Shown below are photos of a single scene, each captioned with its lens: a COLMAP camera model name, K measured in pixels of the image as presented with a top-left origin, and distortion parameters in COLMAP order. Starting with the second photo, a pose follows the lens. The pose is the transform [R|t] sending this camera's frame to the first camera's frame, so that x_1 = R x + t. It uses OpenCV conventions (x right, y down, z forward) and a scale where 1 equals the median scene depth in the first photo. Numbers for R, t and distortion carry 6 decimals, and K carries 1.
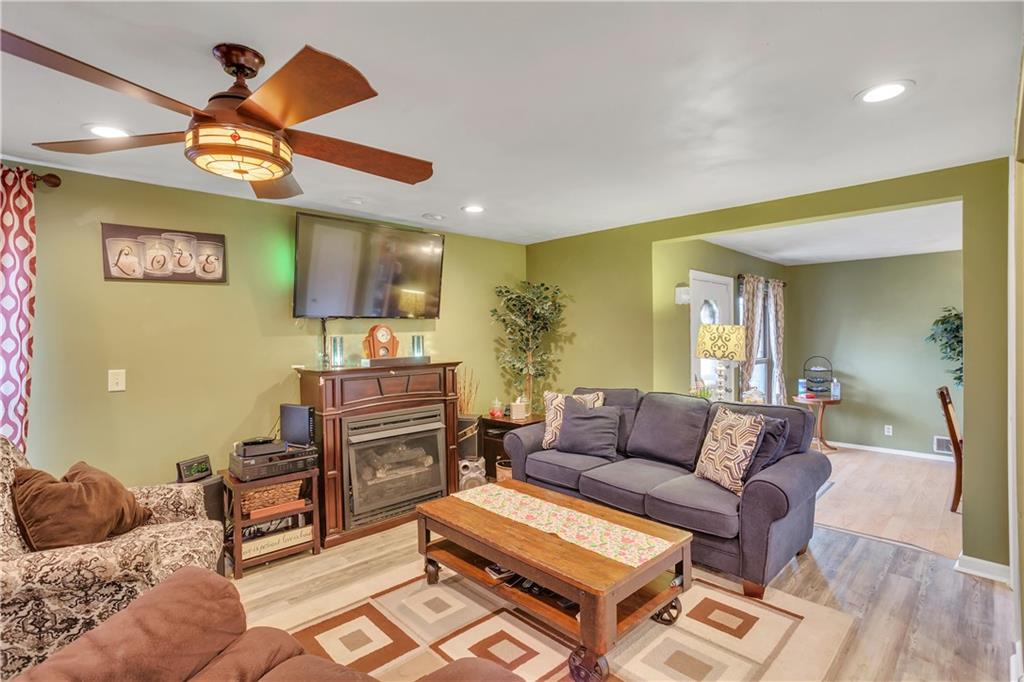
lens RADIAL K [[491.5, 0, 516.2], [0, 491.5, 334.9], [0, 0, 1]] dist [-0.039217, 0.022039]
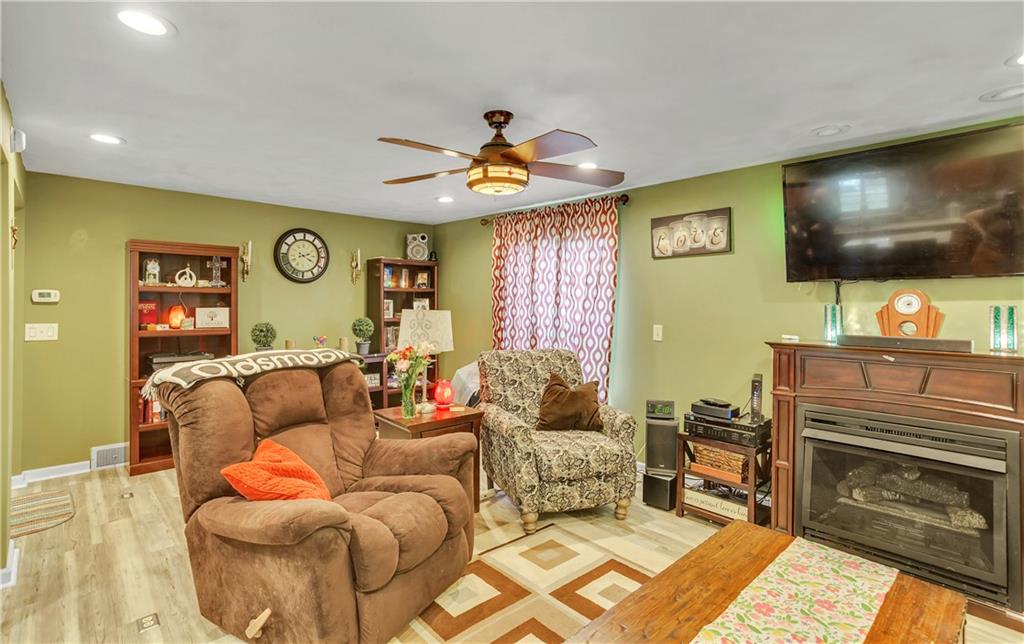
lens RADIAL K [[495.5, 0, 507.6], [0, 495.5, 303.4], [0, 0, 1]] dist [-0.021076, 0.009035]
pose [[-0.031357, 0.015624, -0.999386, 0.514193], [-0.010415, 0.999818, 0.015958, -0.006312], [0.999454, 0.010909, -0.031188, 0.563392]]
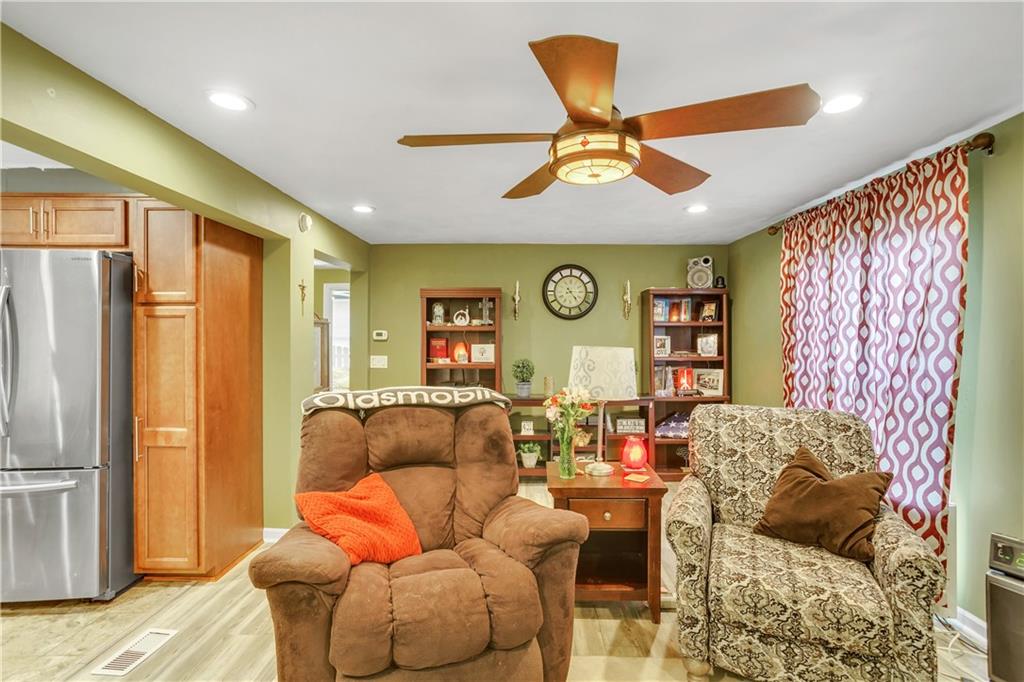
lens RADIAL K [[491.5, 0, 511.8], [0, 491.5, 336.5], [0, 0, 1]] dist [-0.039217, 0.022039]
pose [[-0.715786, 0.009137, -0.698260, 0.160369], [0.005318, 0.999957, 0.007634, 0.001100], [0.698300, 0.001751, -0.715803, 0.851973]]
